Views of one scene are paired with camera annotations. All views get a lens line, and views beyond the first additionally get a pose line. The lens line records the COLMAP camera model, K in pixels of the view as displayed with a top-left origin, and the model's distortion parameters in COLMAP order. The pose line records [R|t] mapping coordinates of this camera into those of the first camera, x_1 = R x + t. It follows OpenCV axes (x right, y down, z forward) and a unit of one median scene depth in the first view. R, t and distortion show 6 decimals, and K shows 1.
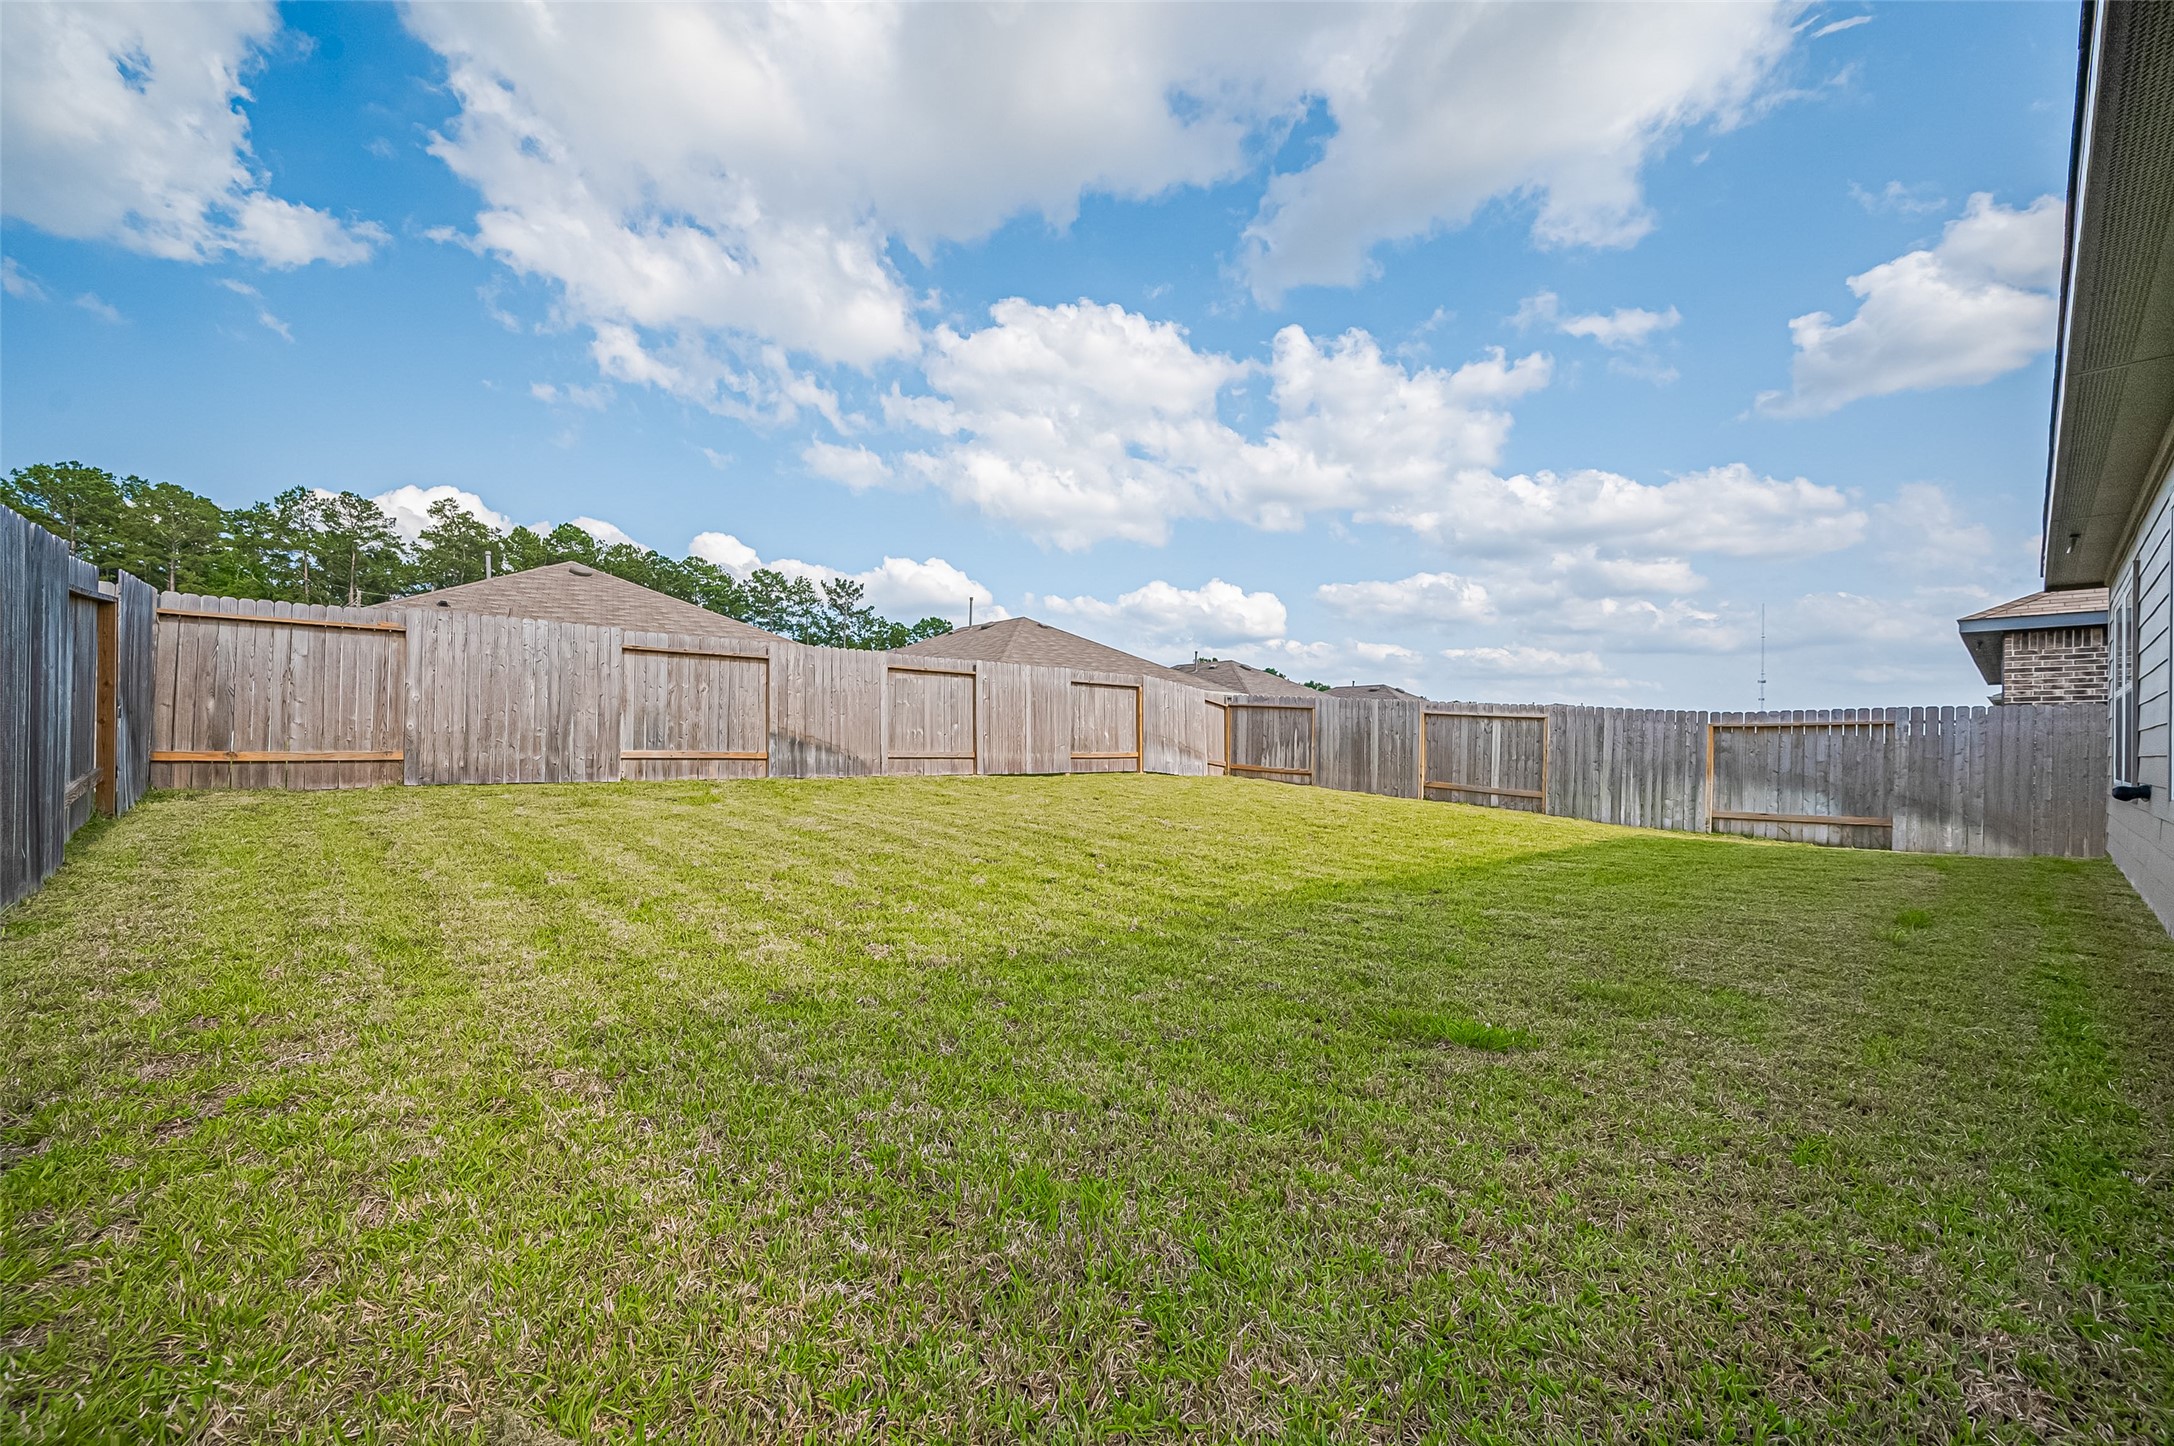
lens RADIAL K [[862.7, 0, 1089.8], [0, 862.7, 741.7], [0, 0, 1]] dist [-0.000747, -0.000719]
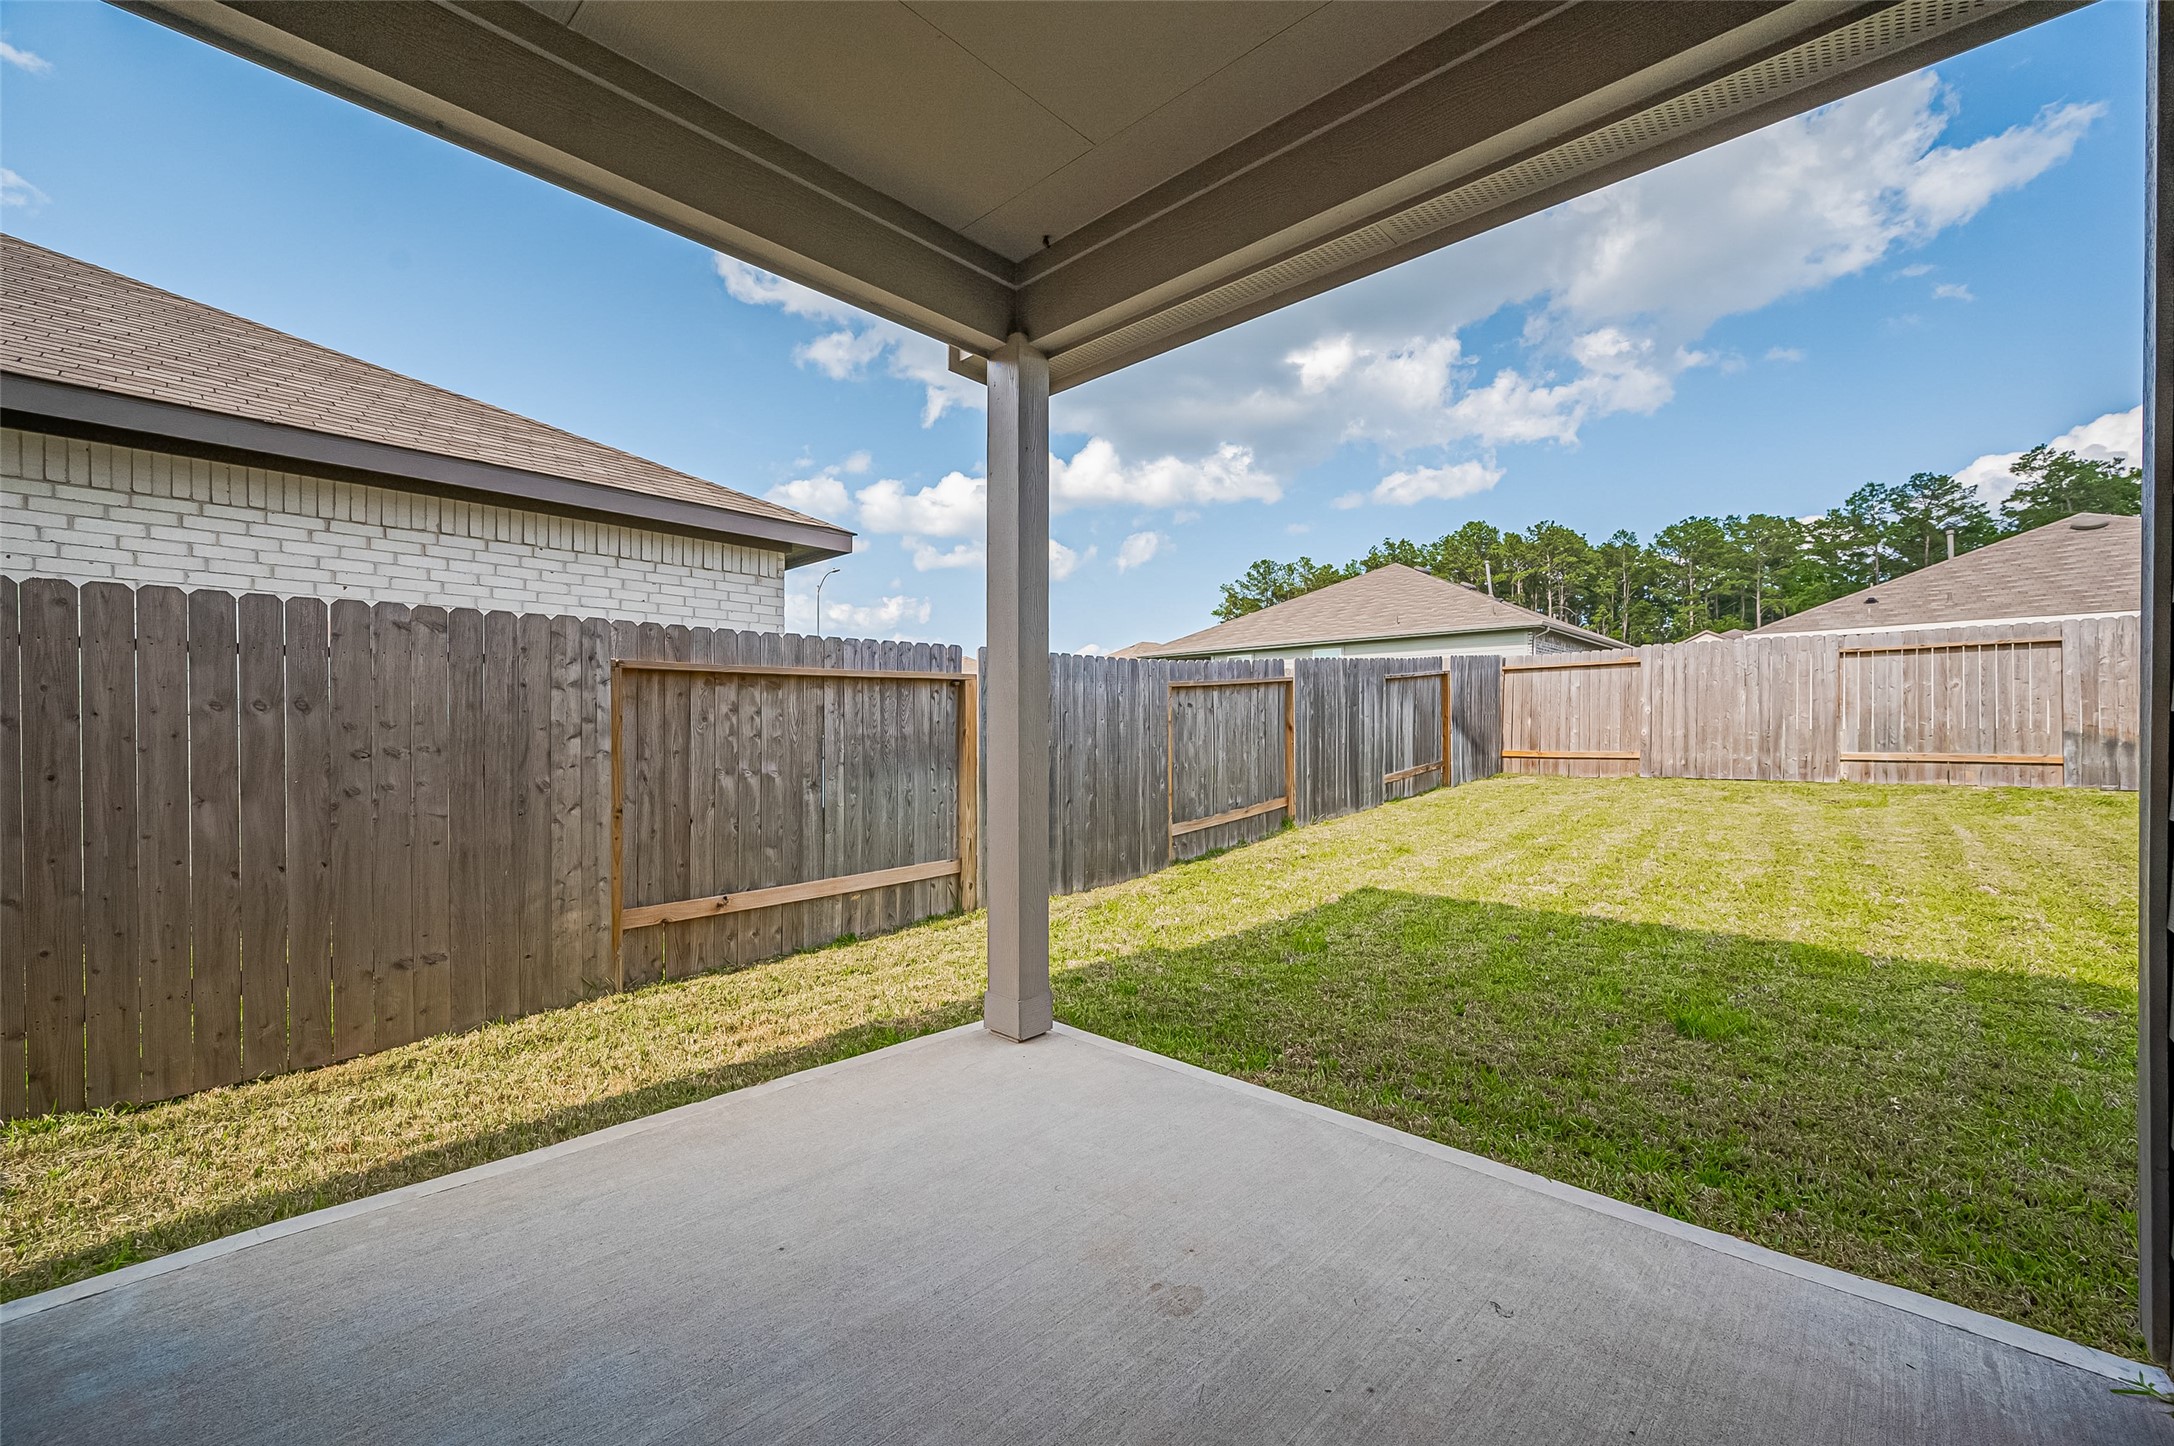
lens RADIAL K [[862.7, 0, 1094.3], [0, 862.7, 733.1], [0, 0, 1]] dist [-0.000747, -0.000719]
pose [[0.089948, -0.007219, -0.995920, 0.414494], [0.005678, 0.999961, -0.006735, -0.011442], [0.995930, -0.005049, 0.089985, 0.021764]]
